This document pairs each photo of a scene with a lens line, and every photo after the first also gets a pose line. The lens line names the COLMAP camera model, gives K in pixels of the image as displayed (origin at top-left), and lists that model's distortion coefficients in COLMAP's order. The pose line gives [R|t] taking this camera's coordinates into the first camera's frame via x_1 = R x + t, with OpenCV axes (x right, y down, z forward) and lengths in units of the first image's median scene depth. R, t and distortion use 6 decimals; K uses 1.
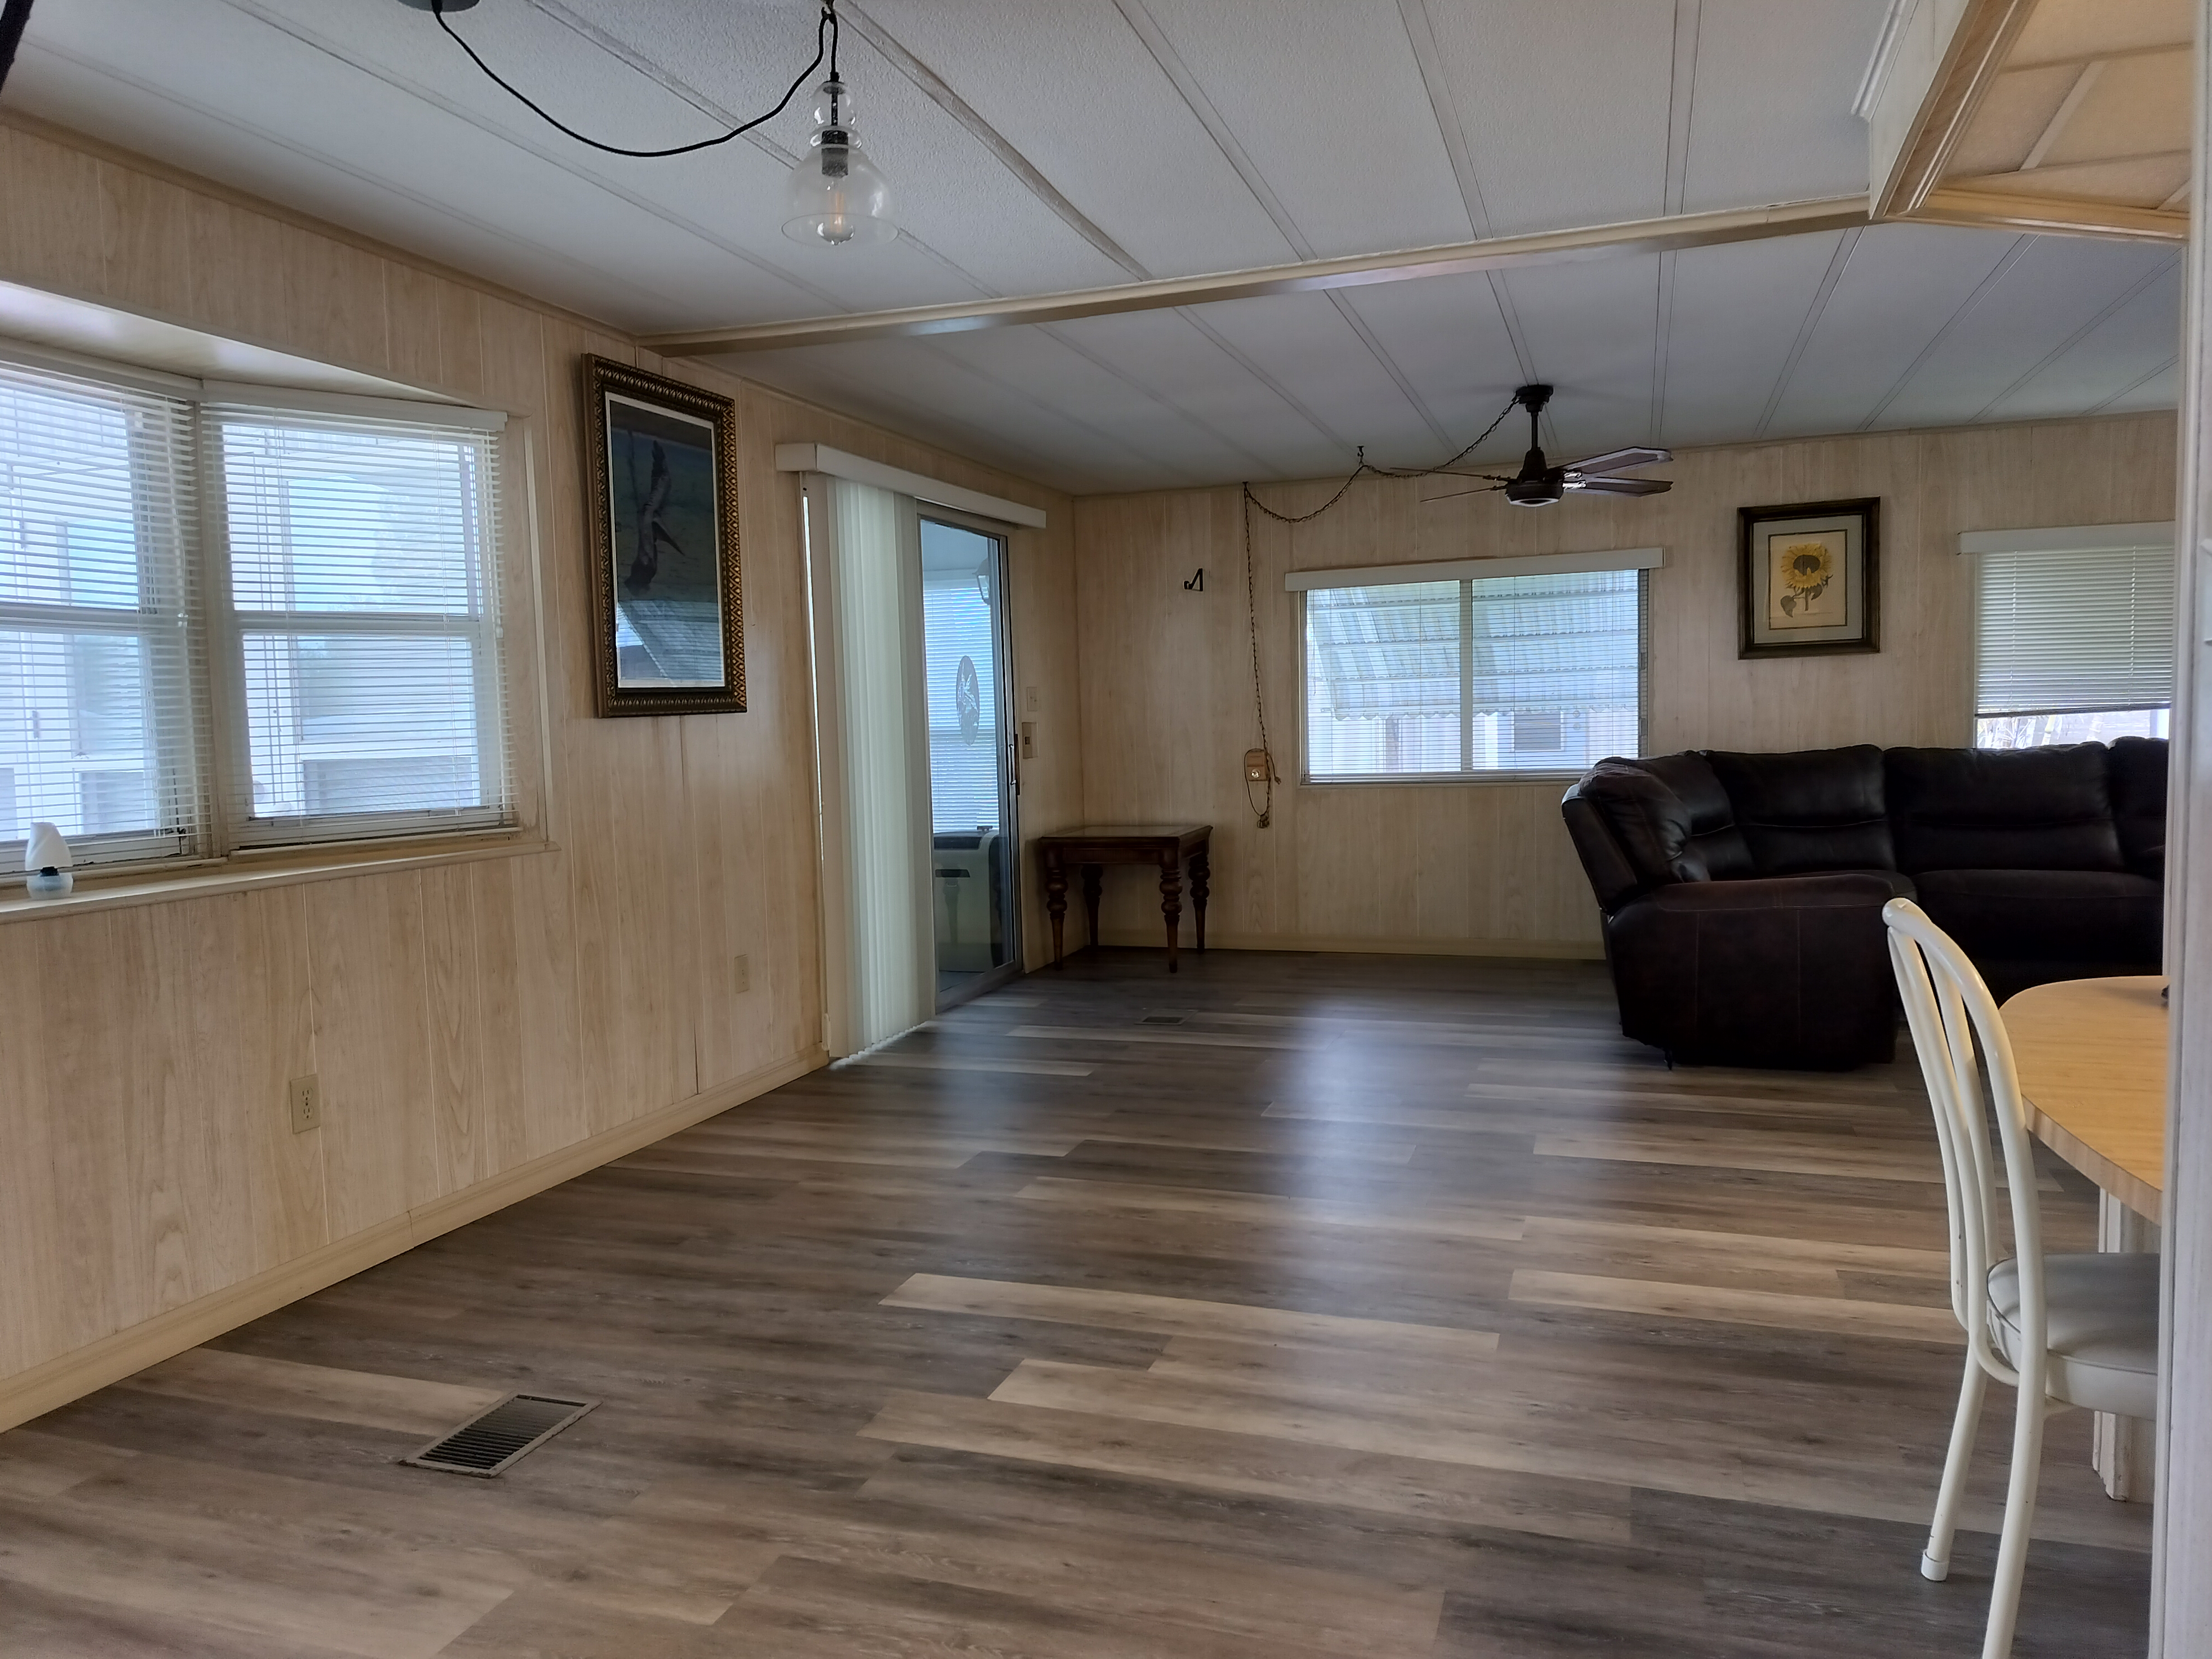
lens RADIAL K [[1563.9, 0, 1118.9], [0, 1563.9, 832.7], [0, 0, 1]] dist [0.066999, -0.082887]
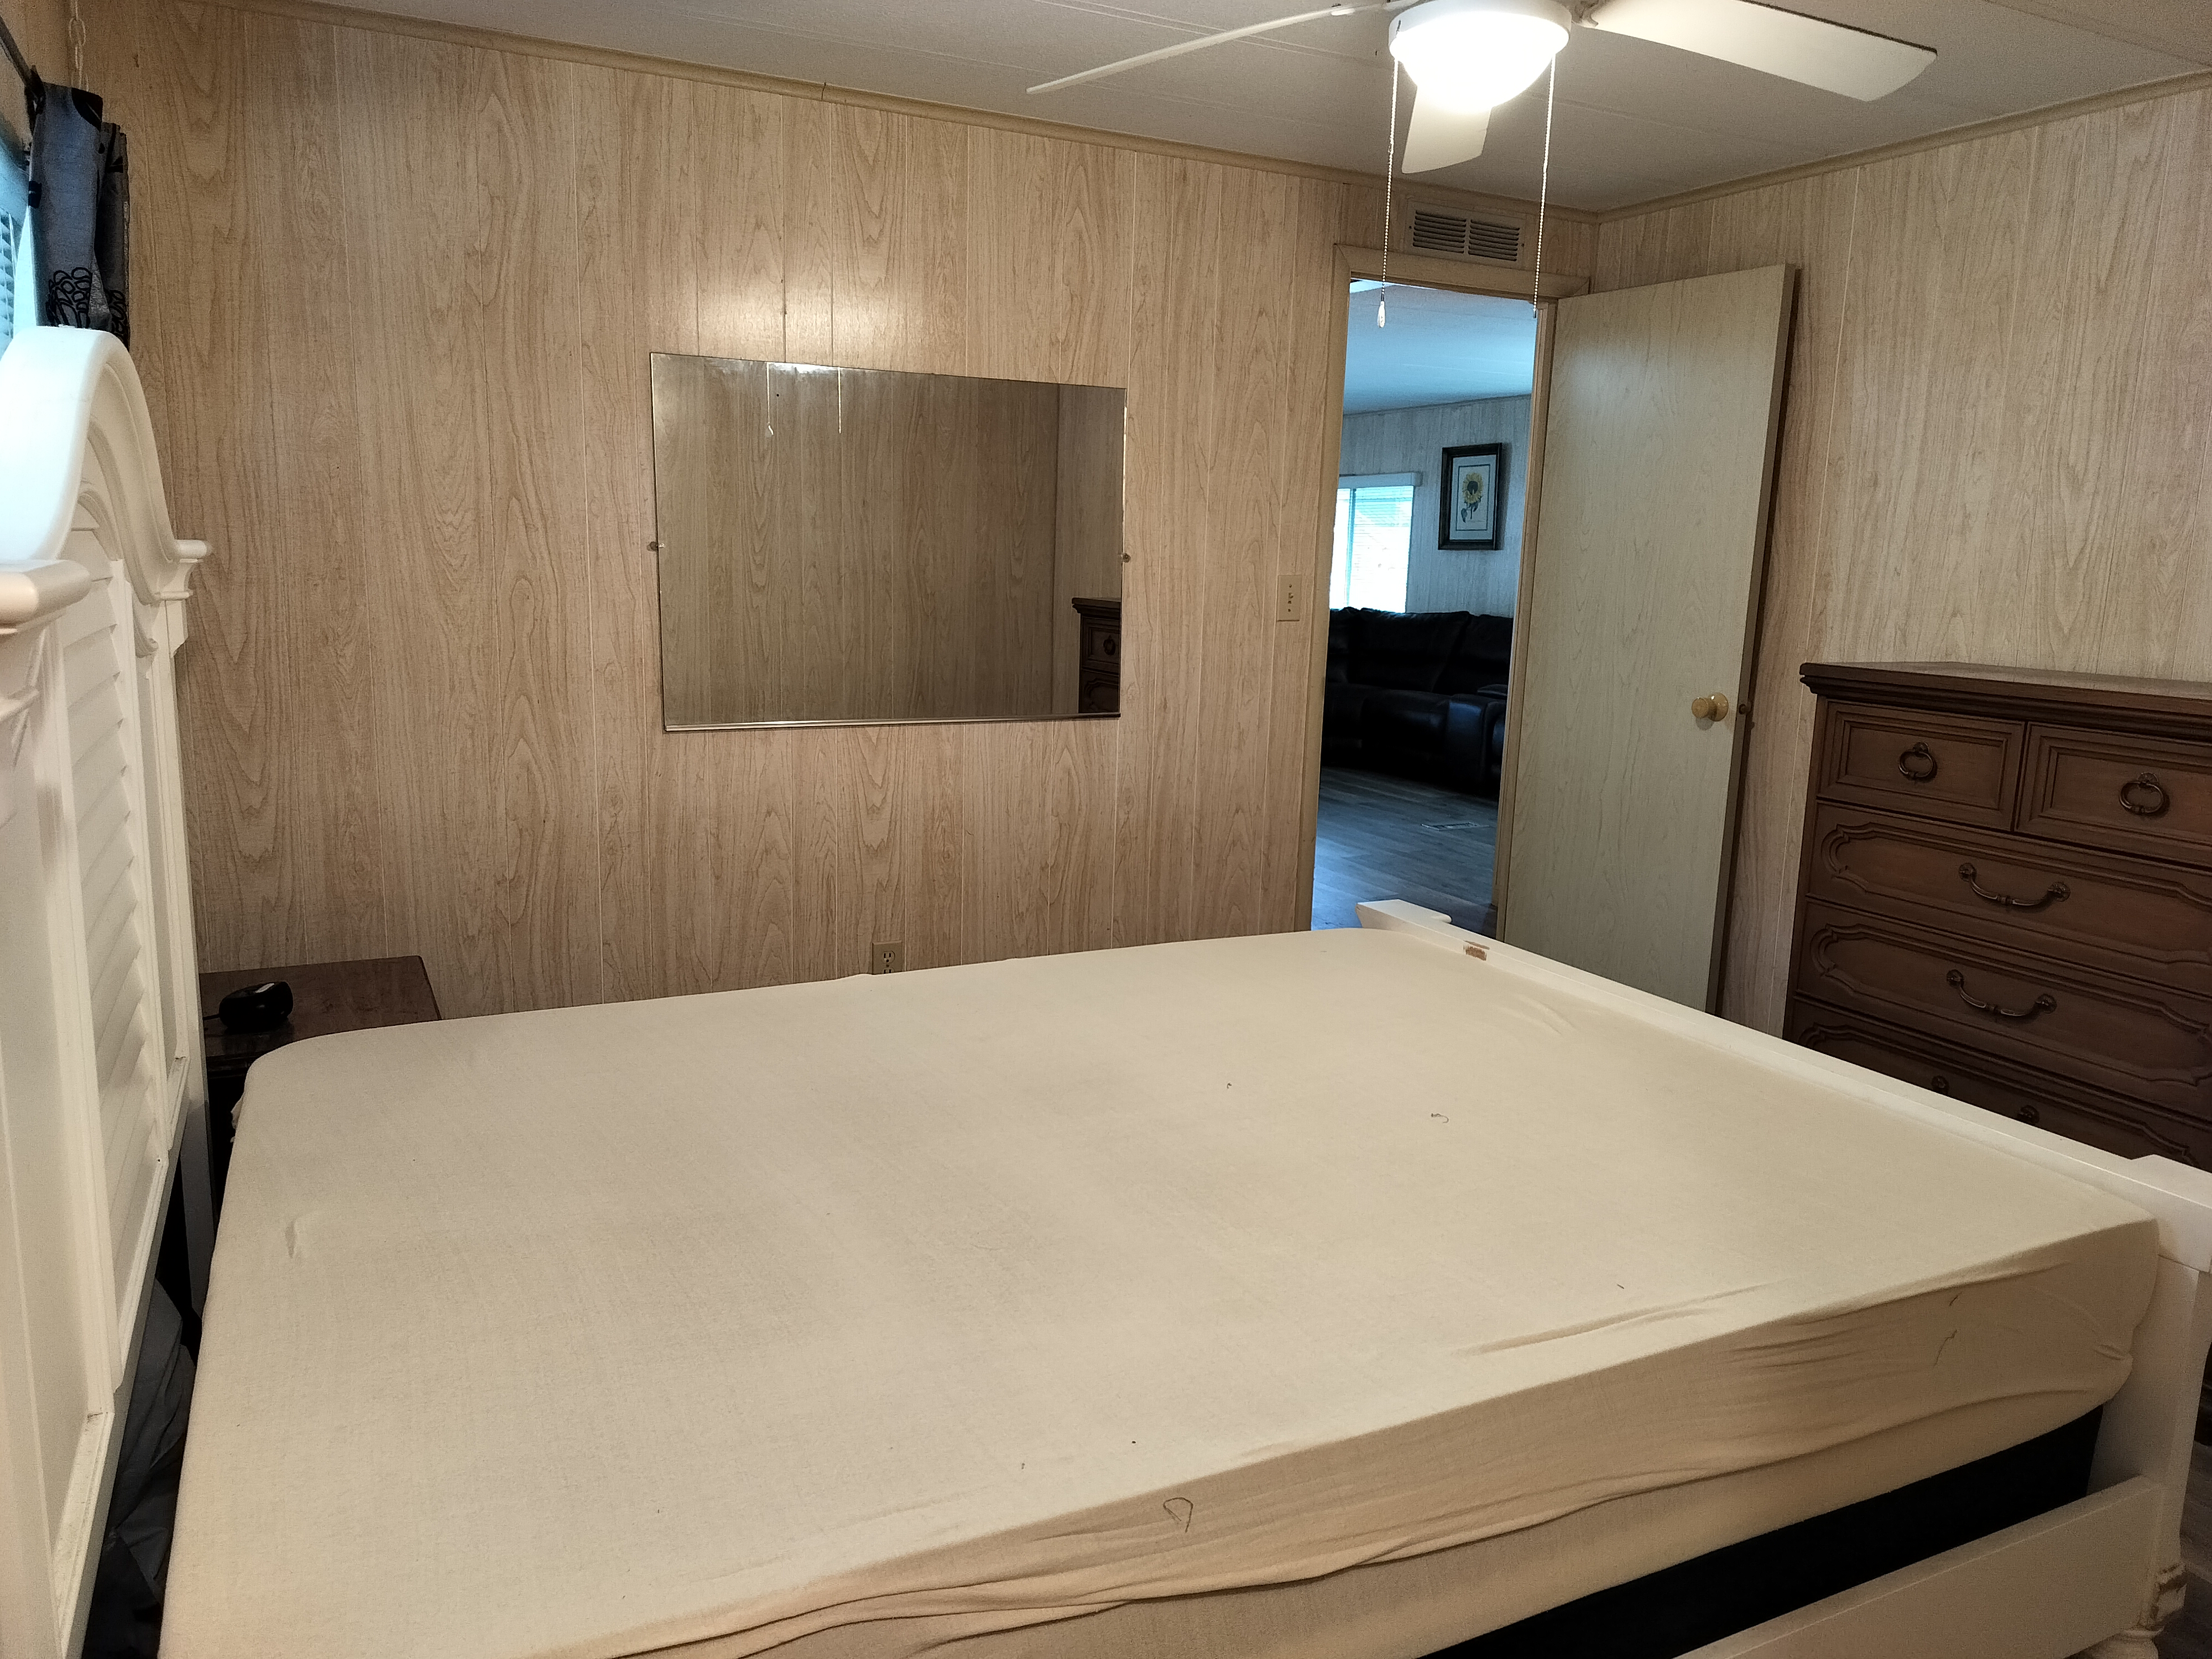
lens RADIAL K [[1563.9, 0, 1118.9], [0, 1563.9, 832.7], [0, 0, 1]] dist [0.066999, -0.082887]
pose [[0.706876, 0.176393, -0.684991, 1.283815], [-0.098090, 0.983495, 0.152037, -0.043130], [0.700504, -0.040281, 0.712511, -0.301410]]
